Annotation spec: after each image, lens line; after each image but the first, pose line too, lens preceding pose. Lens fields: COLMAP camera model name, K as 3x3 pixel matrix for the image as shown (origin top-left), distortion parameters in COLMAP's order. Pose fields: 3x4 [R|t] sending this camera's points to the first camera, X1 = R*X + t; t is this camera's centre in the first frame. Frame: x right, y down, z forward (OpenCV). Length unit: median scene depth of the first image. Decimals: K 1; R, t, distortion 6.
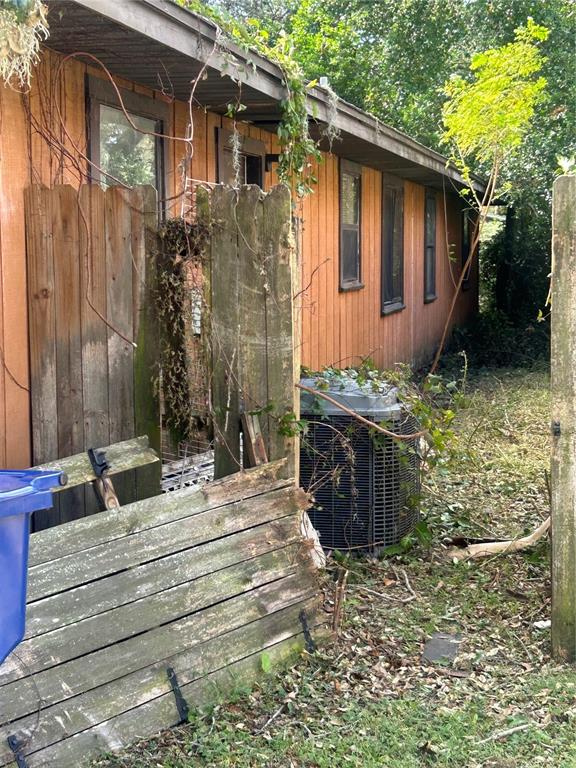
lens RADIAL K [[1350.0, 0, 290.3], [0, 1350.0, 392.0], [0, 0, 1]] dist [0.209605, 0.000000]
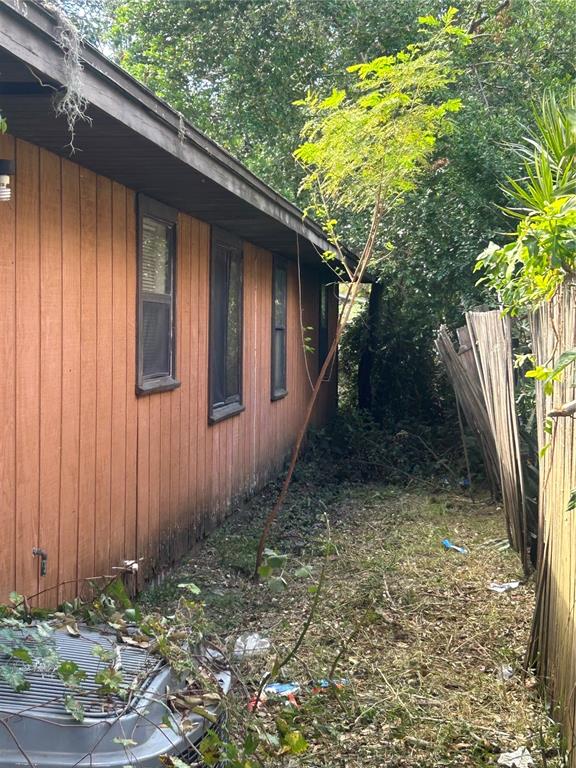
lens RADIAL K [[1350.0, 0, 287.7], [0, 1350.0, 382.7], [0, 0, 1]] dist [0.209605, 0.000000]
pose [[0.994501, 0.015163, 0.103626, 0.031587], [-0.008390, 0.997818, -0.065490, -0.028862], [-0.104393, 0.064260, 0.992458, 0.260874]]
